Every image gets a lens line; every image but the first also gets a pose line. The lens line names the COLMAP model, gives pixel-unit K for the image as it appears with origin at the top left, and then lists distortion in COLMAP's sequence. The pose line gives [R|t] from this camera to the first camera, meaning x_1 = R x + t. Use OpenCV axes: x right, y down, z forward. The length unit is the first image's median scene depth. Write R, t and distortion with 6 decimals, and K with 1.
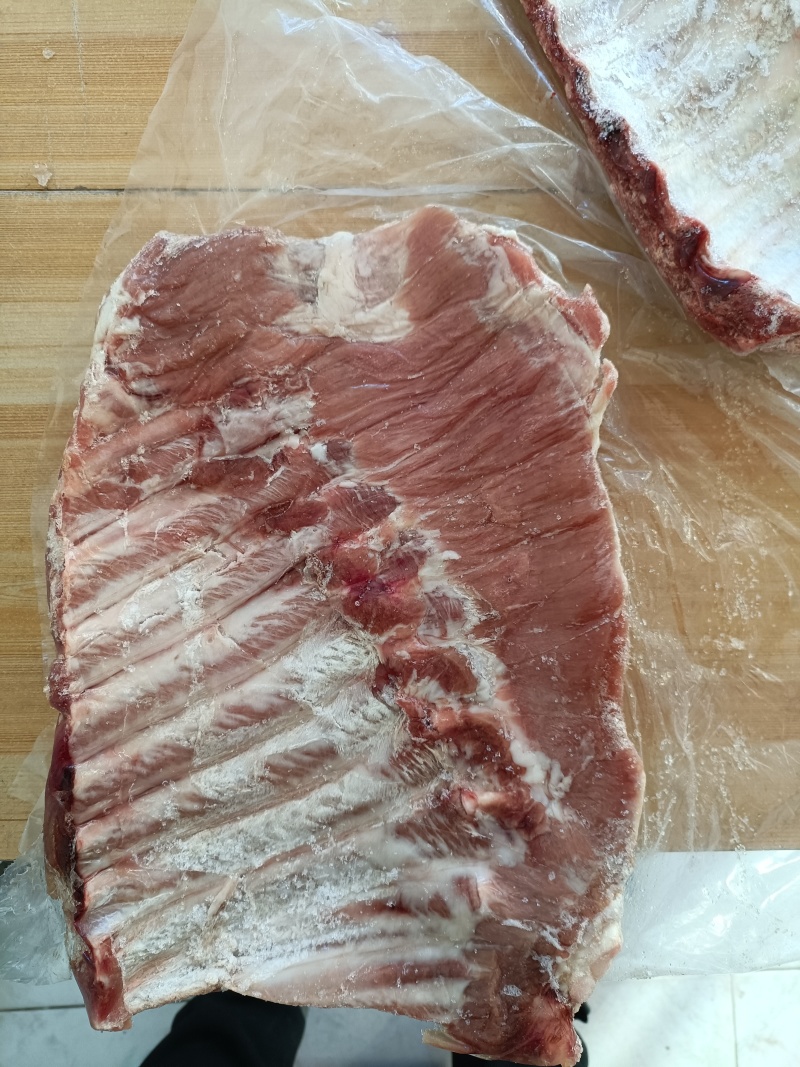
lens RADIAL K [[840.4, 0, 395.5], [0, 840.4, 540.0], [0, 0, 1]] dist [0.010407, -0.045686]
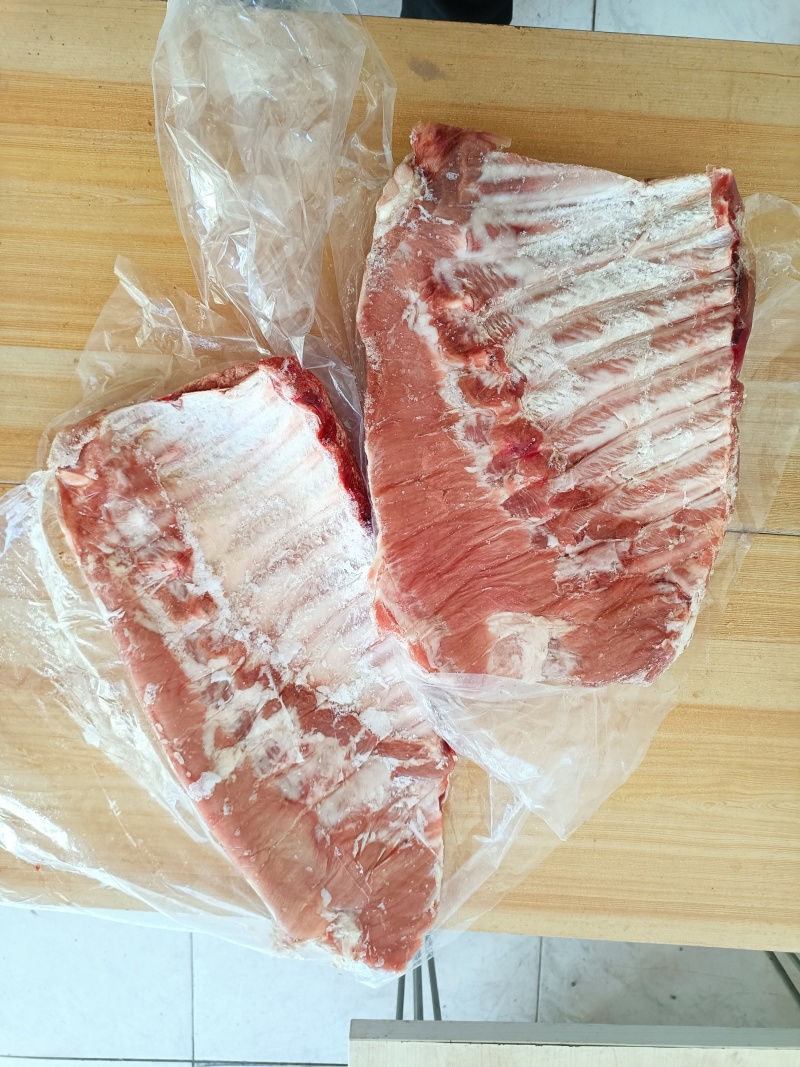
lens RADIAL K [[840.4, 0, 393.2], [0, 840.4, 539.6], [0, 0, 1]] dist [0.010407, -0.045686]
pose [[-0.999100, -0.039738, -0.014823, 0.226579], [0.041012, -0.994251, -0.098908, 0.037475], [-0.010807, -0.099427, 0.994986, -0.518131]]
